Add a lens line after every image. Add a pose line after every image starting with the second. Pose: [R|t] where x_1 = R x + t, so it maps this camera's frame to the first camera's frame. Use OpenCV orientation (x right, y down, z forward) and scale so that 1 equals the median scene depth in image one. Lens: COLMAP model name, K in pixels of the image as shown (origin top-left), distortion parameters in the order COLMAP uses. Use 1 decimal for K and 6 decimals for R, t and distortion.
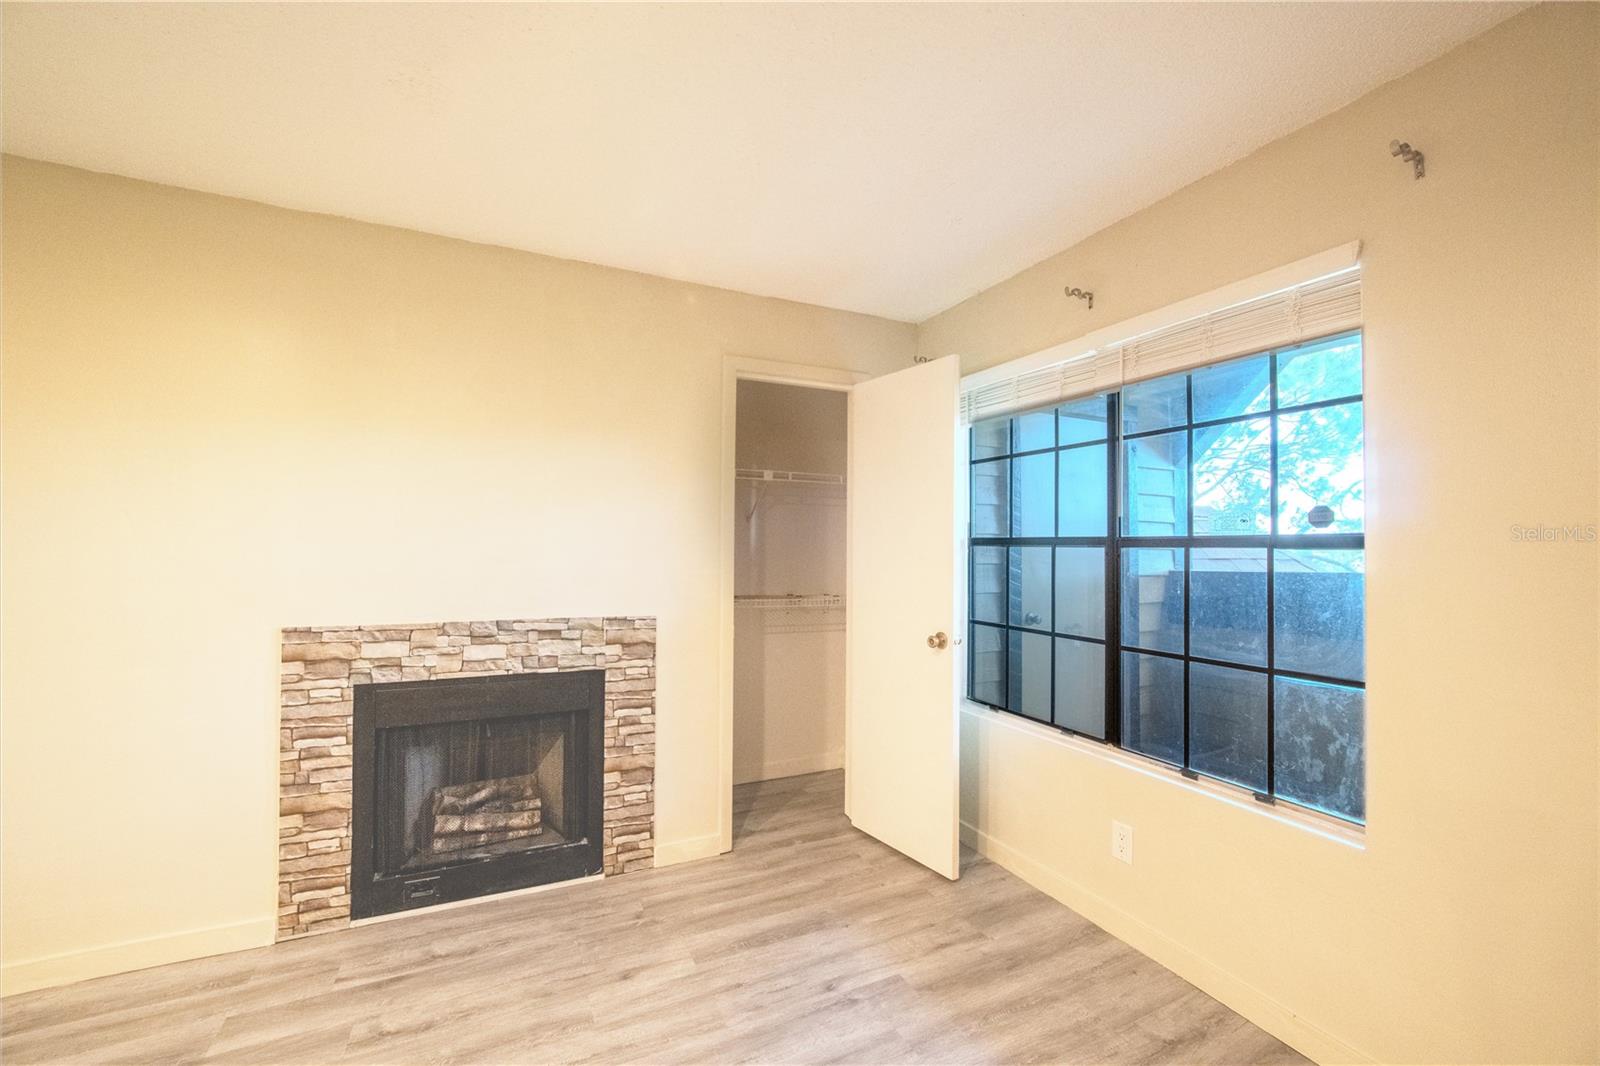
lens RADIAL K [[646.3, 0, 797.8], [0, 646.3, 534.6], [0, 0, 1]] dist [-0.023985, 0.004291]
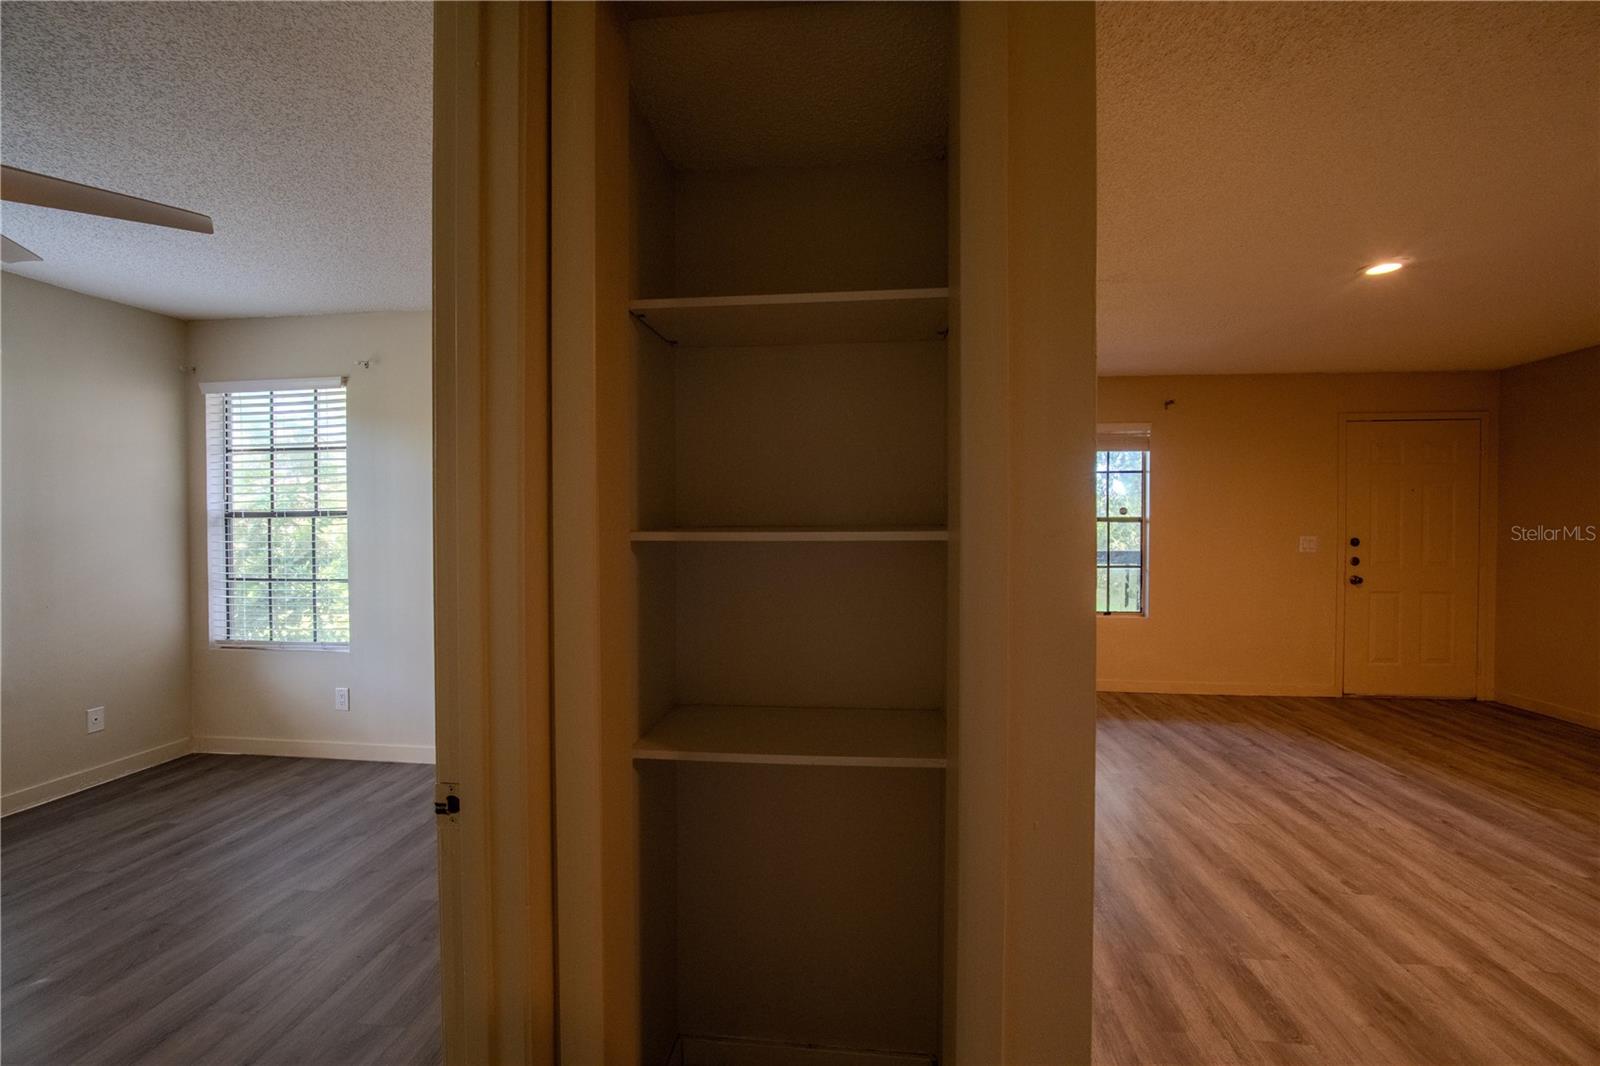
lens RADIAL K [[646.3, 0, 797.8], [0, 646.3, 534.6], [0, 0, 1]] dist [-0.023985, 0.004291]
pose [[0.530323, -0.024657, 0.847437, -1.768733], [-0.011602, 0.999272, 0.036335, -0.007230], [-0.847716, -0.029101, 0.529651, 0.515027]]
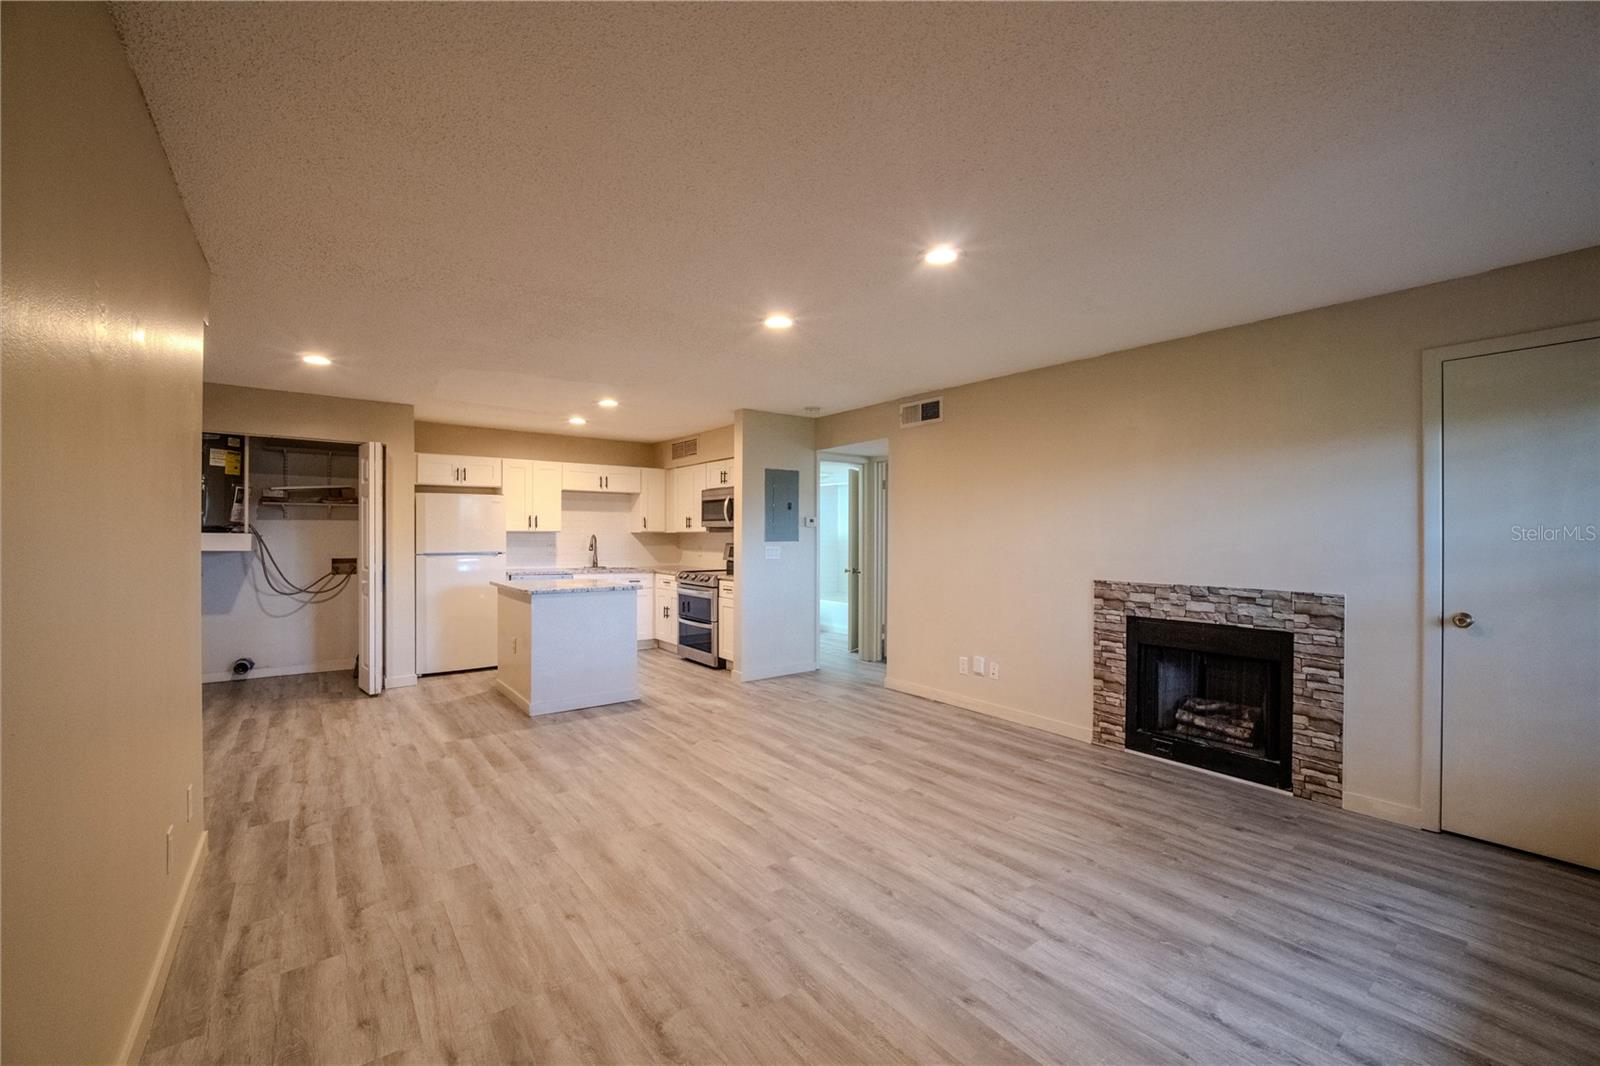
lens RADIAL K [[646.3, 0, 797.8], [0, 646.3, 534.6], [0, 0, 1]] dist [-0.023985, 0.004291]
pose [[0.205386, -0.008247, -0.978646, 0.783143], [0.019230, 0.999805, -0.004390, 0.002421], [0.978492, -0.017918, 0.205505, -0.227671]]
